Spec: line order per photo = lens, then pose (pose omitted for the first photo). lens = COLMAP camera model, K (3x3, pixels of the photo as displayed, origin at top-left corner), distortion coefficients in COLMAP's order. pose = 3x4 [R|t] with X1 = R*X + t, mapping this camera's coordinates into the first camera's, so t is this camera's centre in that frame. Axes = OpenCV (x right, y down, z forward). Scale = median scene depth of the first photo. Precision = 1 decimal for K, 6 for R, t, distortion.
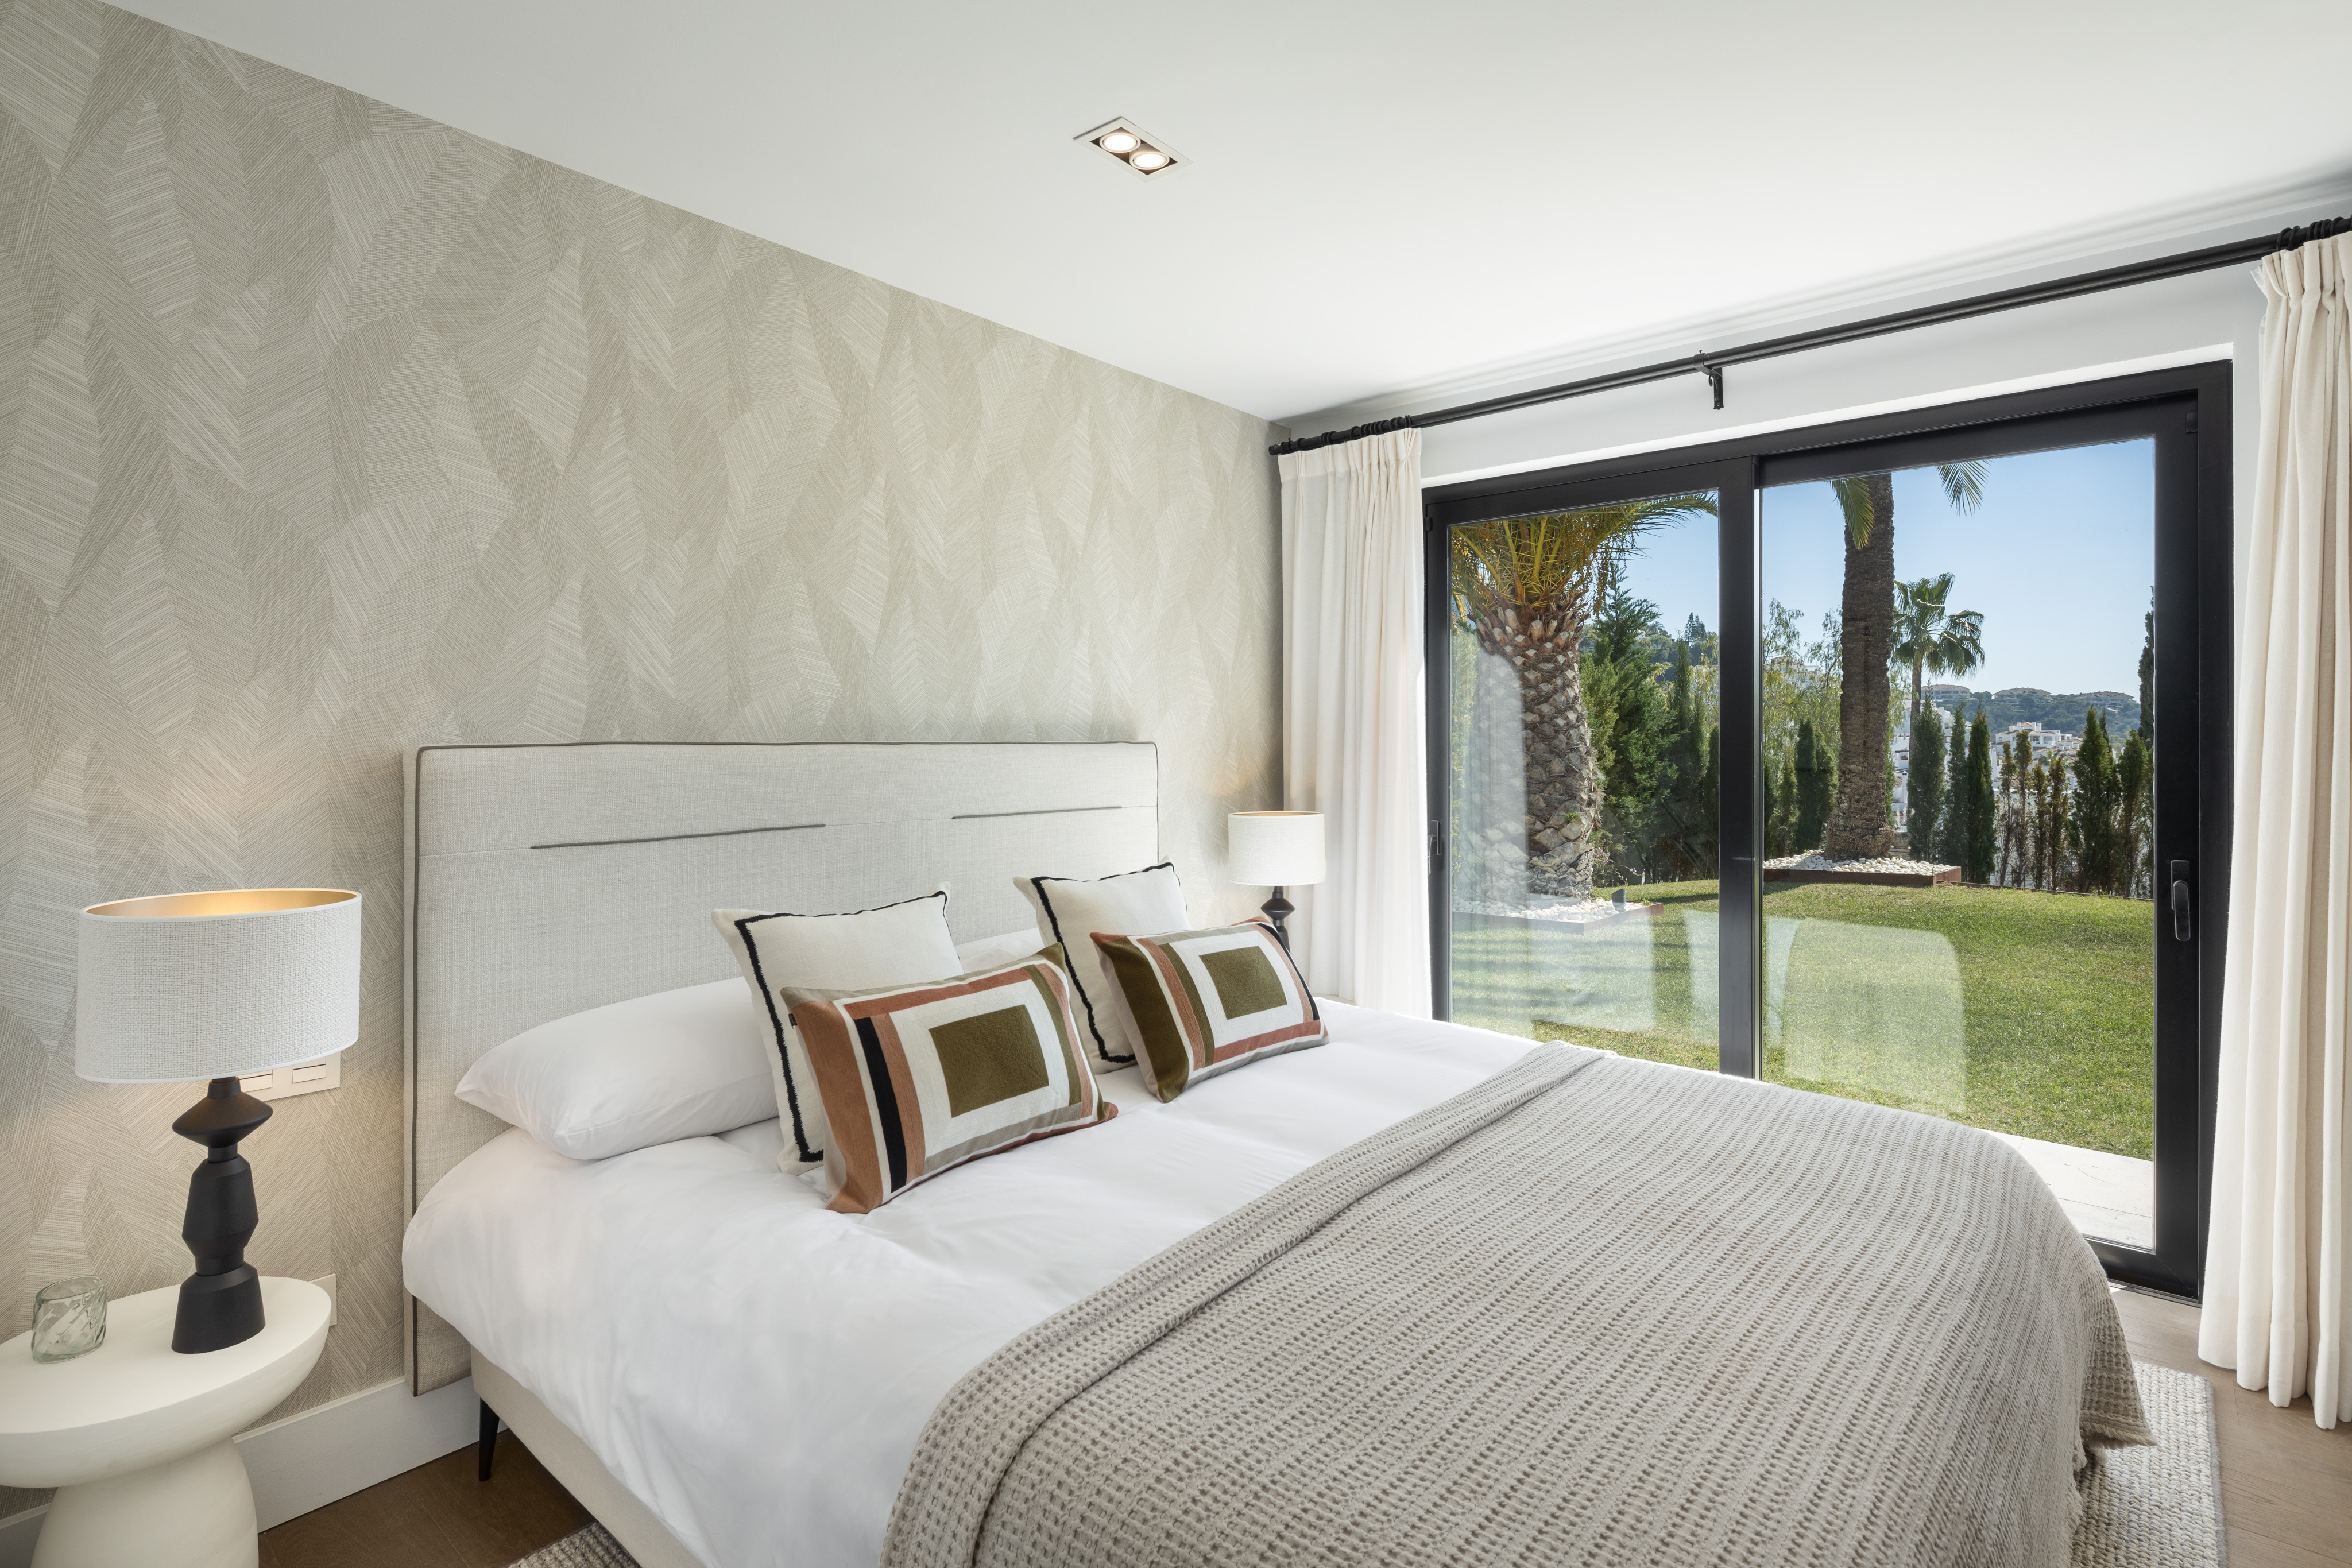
lens RADIAL K [[1137.1, 0, 1168.3], [0, 1137.1, 723.2], [0, 0, 1]] dist [0.000353, -0.000342]
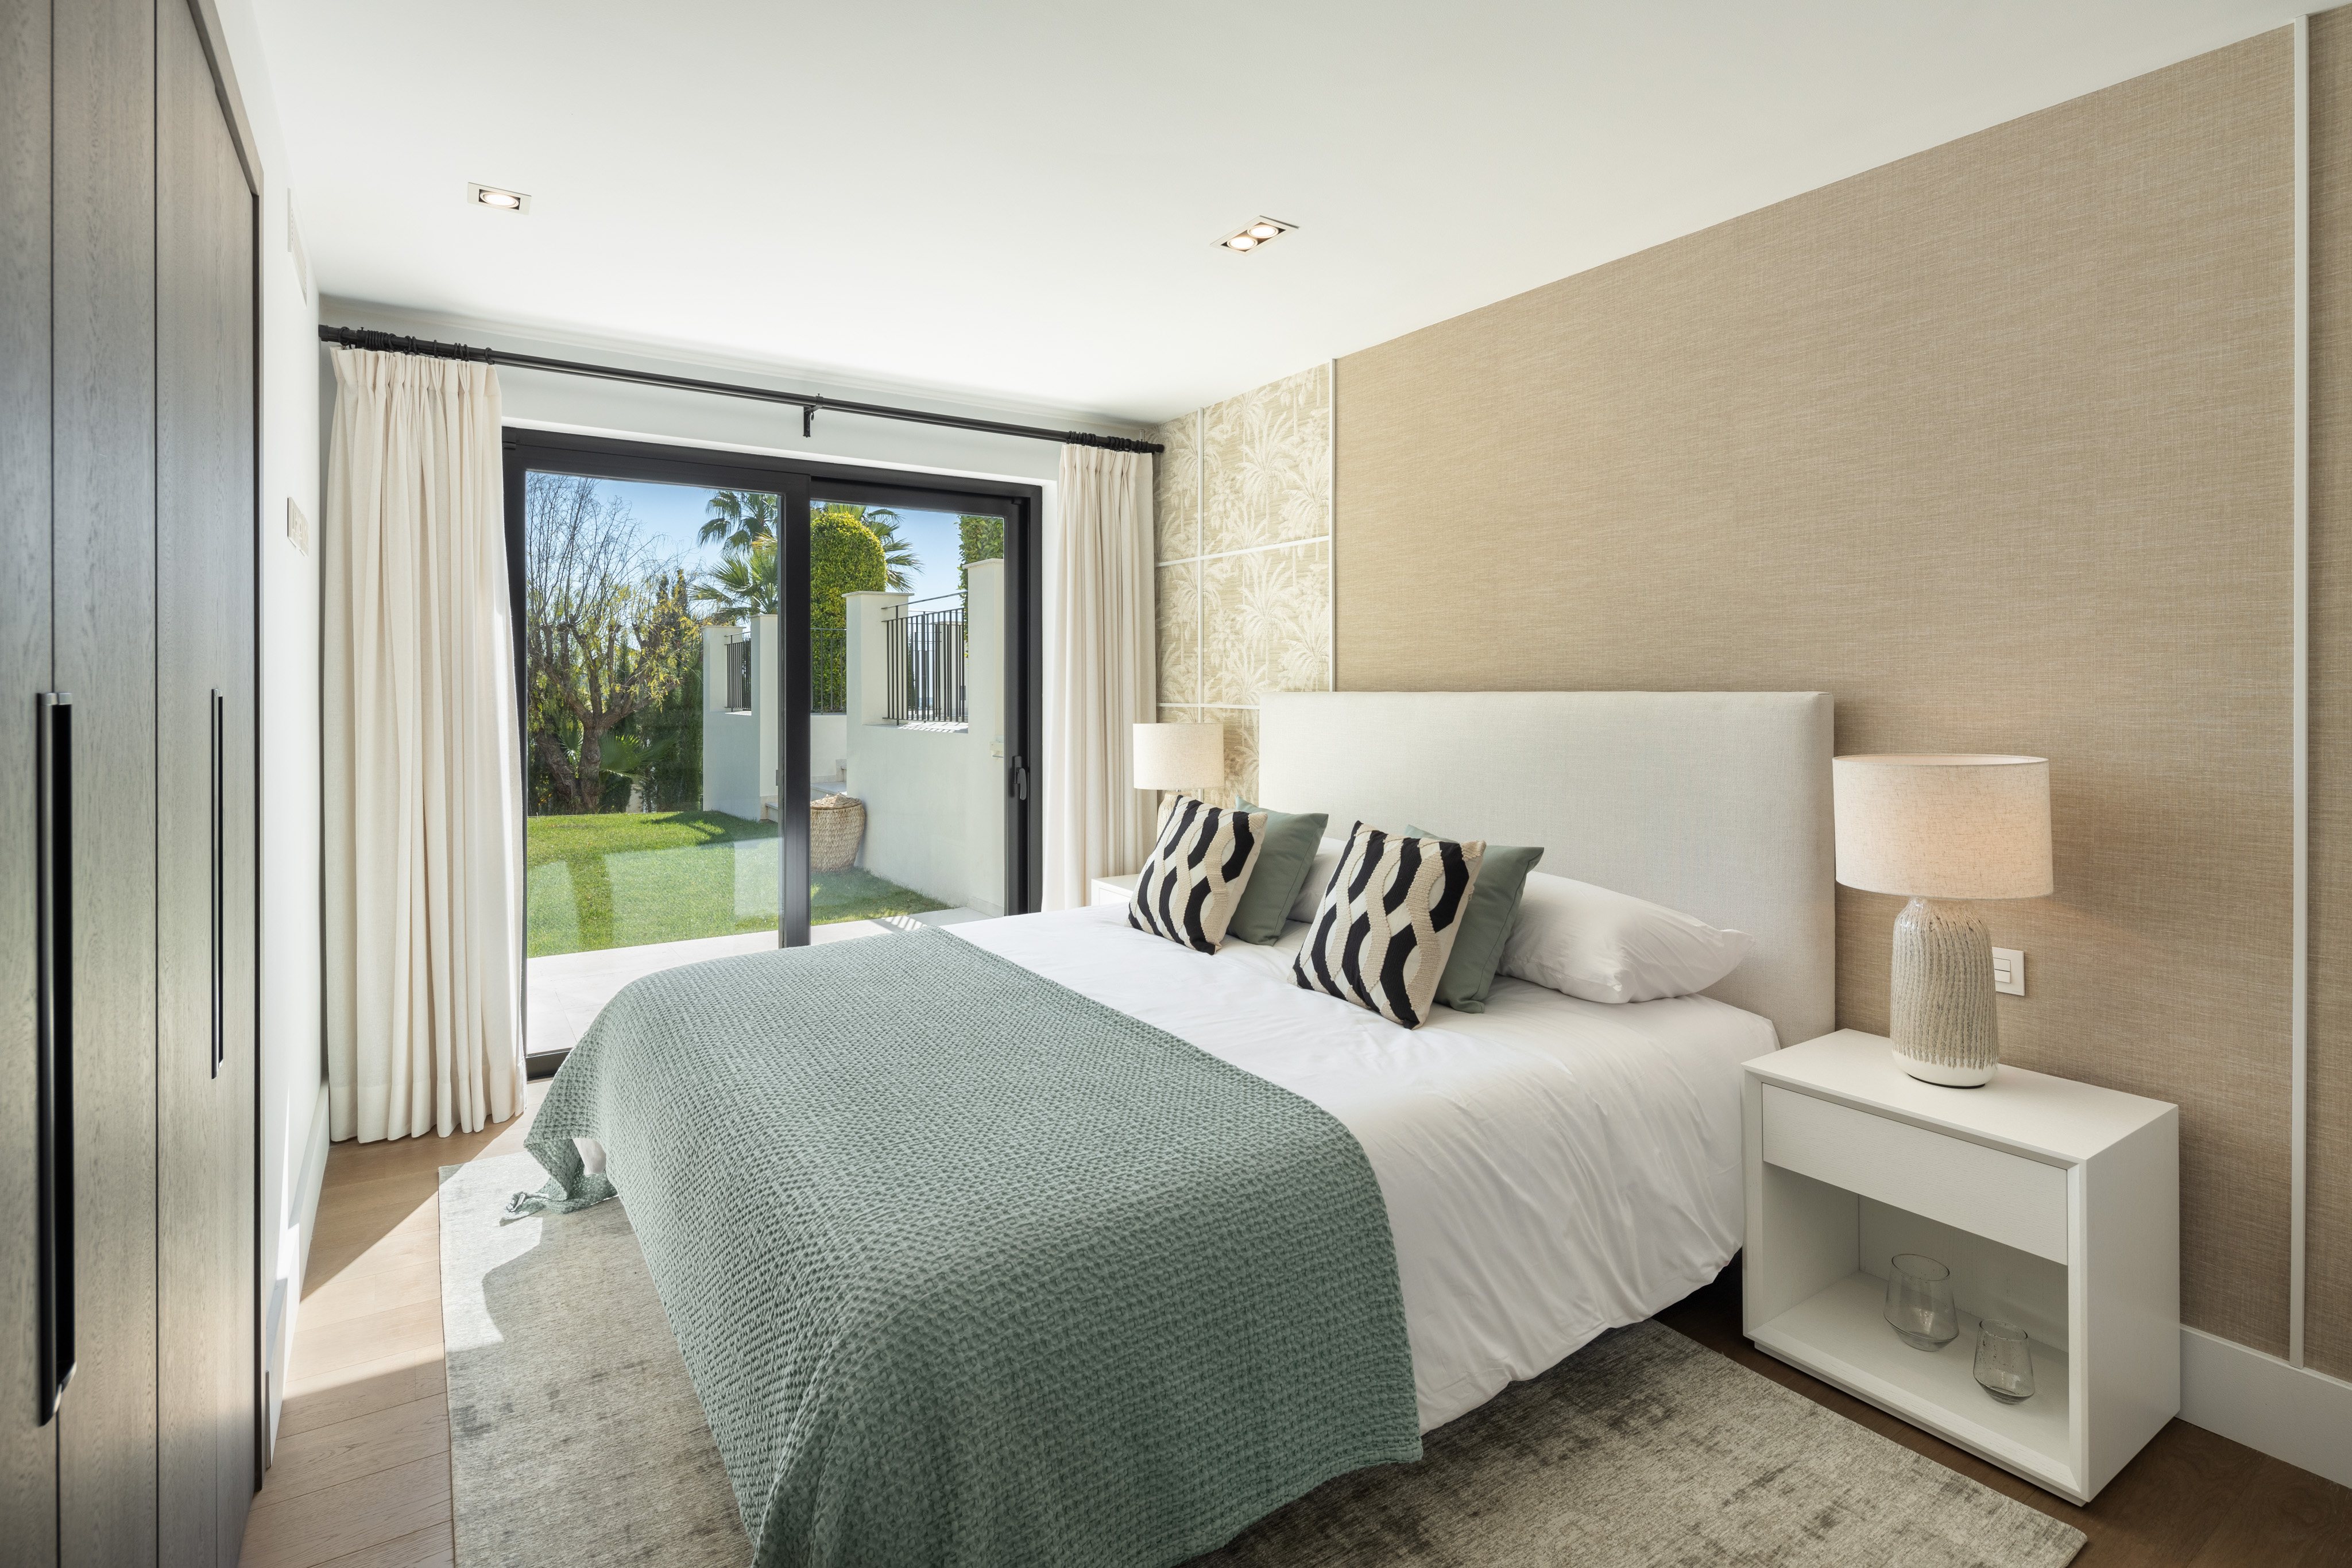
lens RADIAL K [[1141.8, 0, 1171.3], [0, 1141.8, 685.6], [0, 0, 1]] dist [0.001203, -0.000415]
pose [[0.223855, 0.001825, 0.974621, -0.727692], [-0.003751, 0.999992, -0.001011, 0.016049], [-0.974615, -0.003430, 0.223860, 0.279343]]
